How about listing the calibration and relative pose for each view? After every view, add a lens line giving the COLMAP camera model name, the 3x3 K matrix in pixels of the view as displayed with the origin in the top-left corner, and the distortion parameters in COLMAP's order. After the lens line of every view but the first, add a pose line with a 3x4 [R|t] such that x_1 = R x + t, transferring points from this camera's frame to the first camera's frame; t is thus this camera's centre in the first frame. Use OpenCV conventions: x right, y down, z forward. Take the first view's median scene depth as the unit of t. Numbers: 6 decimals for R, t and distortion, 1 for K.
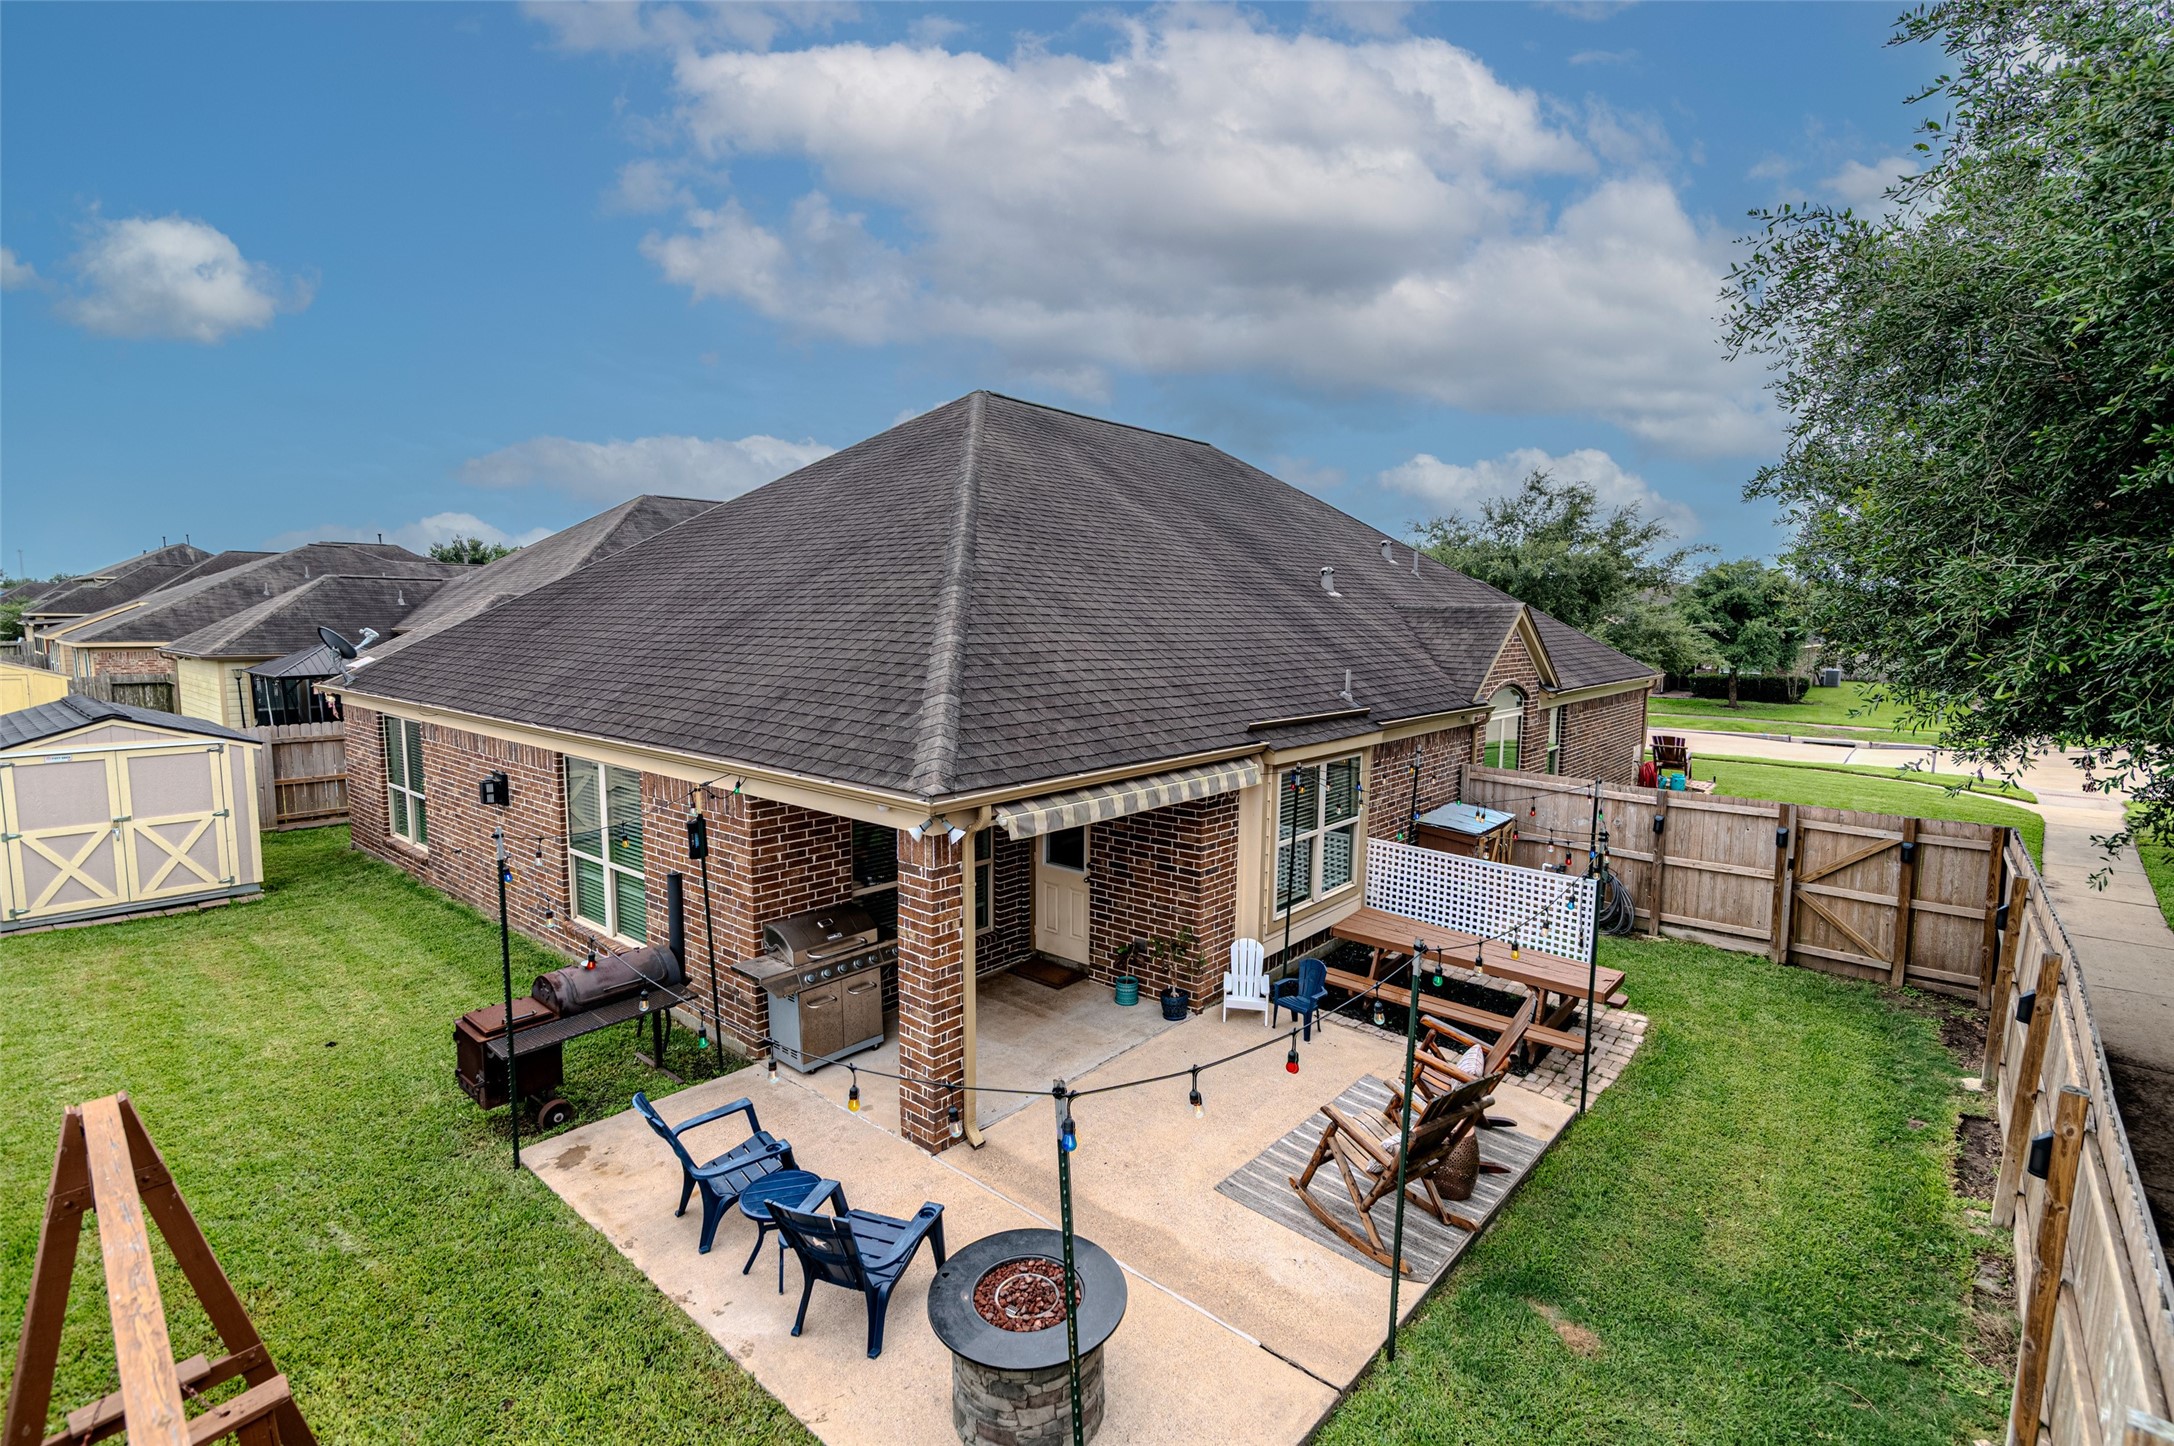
lens RADIAL K [[1020.2, 0, 1077.1], [0, 1020.2, 713.9], [0, 0, 1]] dist [0.014598, -0.000766]
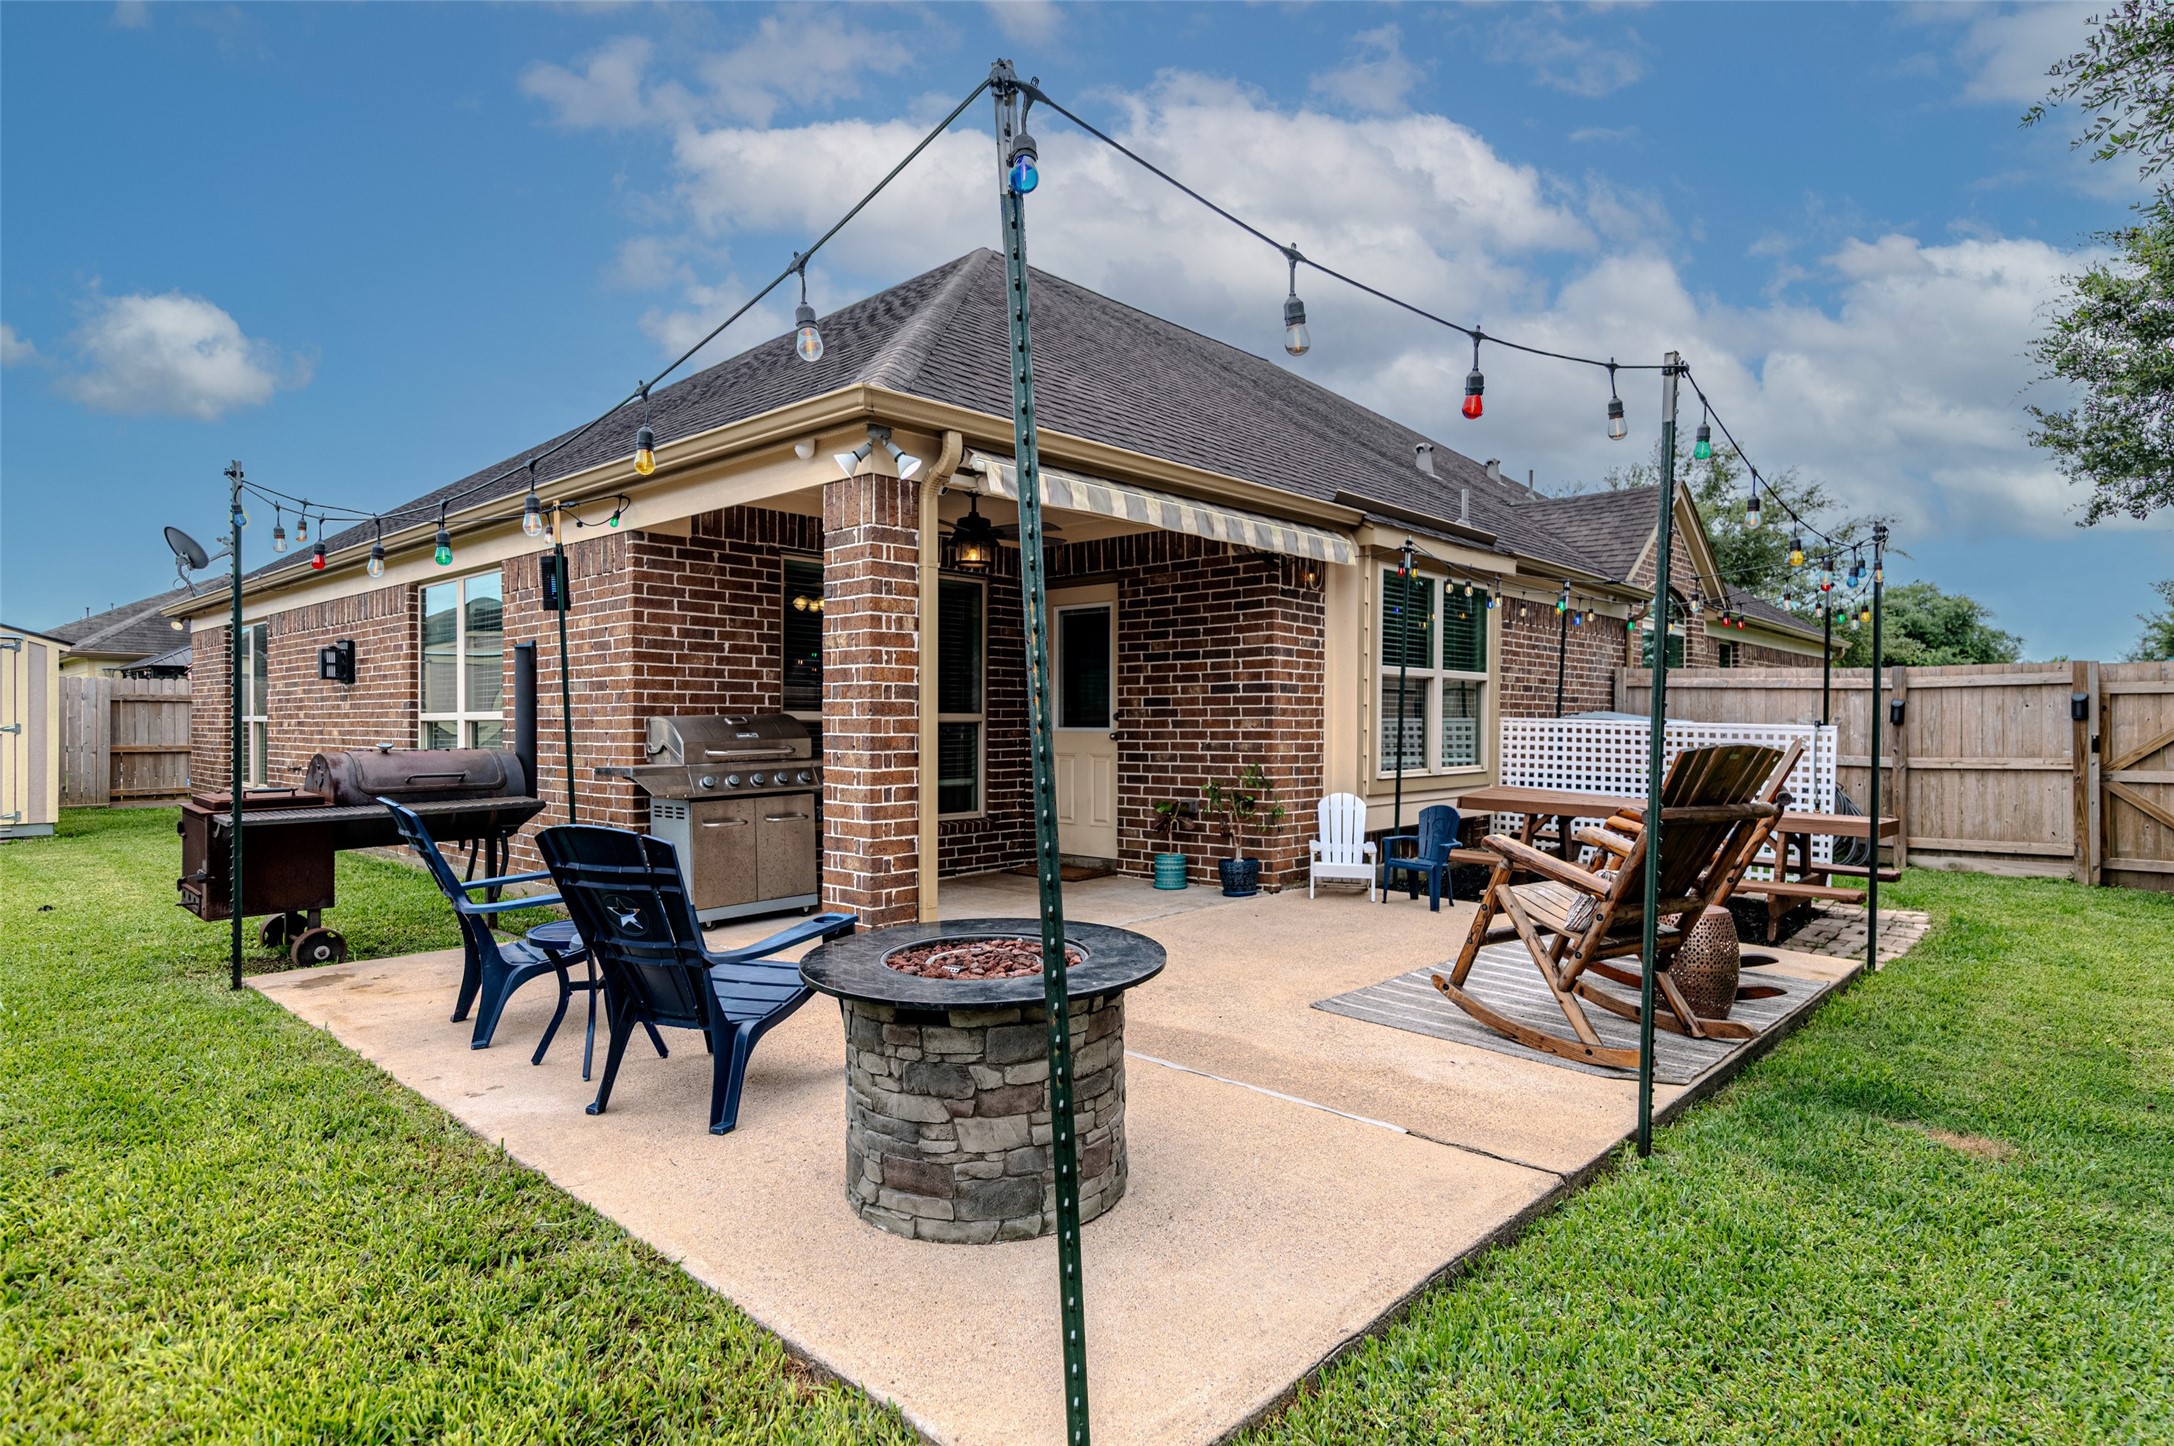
lens RADIAL K [[1188.9, 0, 1075.7], [0, 1188.9, 694.5], [0, 0, 1]] dist [0.003920, -0.000480]
pose [[0.999465, -0.005718, -0.032192, 0.010400], [0.002110, 0.993817, -0.111009, 0.239542], [0.032628, 0.110882, 0.993298, 0.170921]]
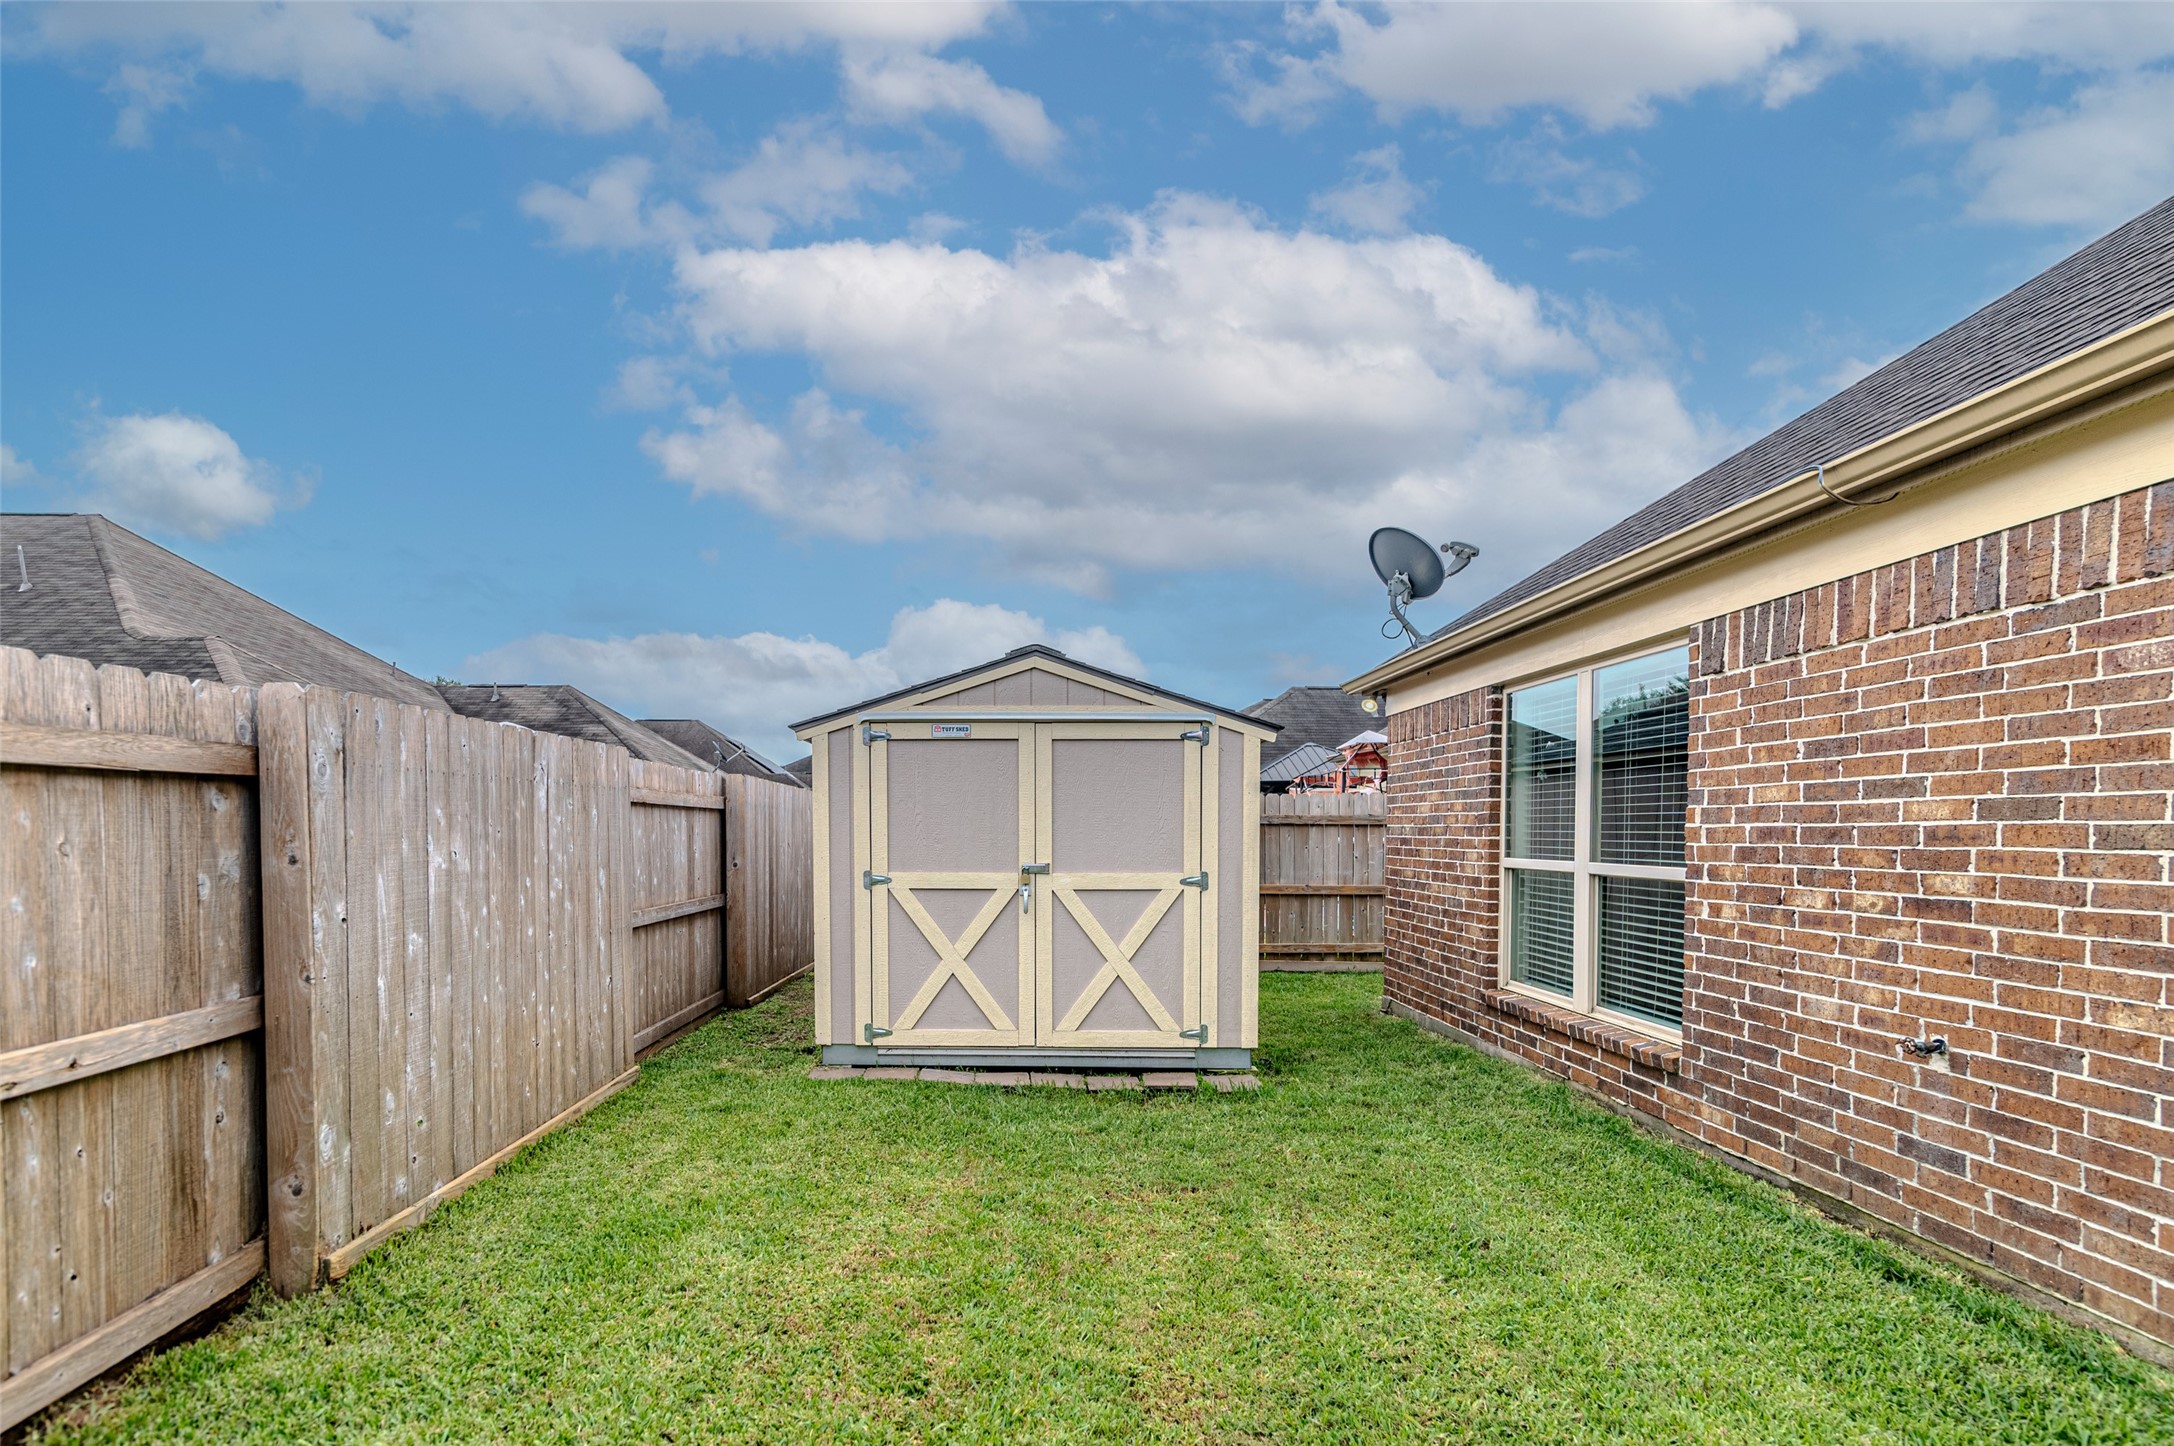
lens RADIAL K [[1020.2, 0, 1021.0], [0, 1020.2, 863.1], [0, 0, 1]] dist [0.014598, -0.000766]
pose [[0.665219, 0.019409, -0.746396, -0.761122], [-0.077950, 0.996005, -0.043573, 0.158030], [0.742568, 0.087168, 0.664074, 0.897454]]
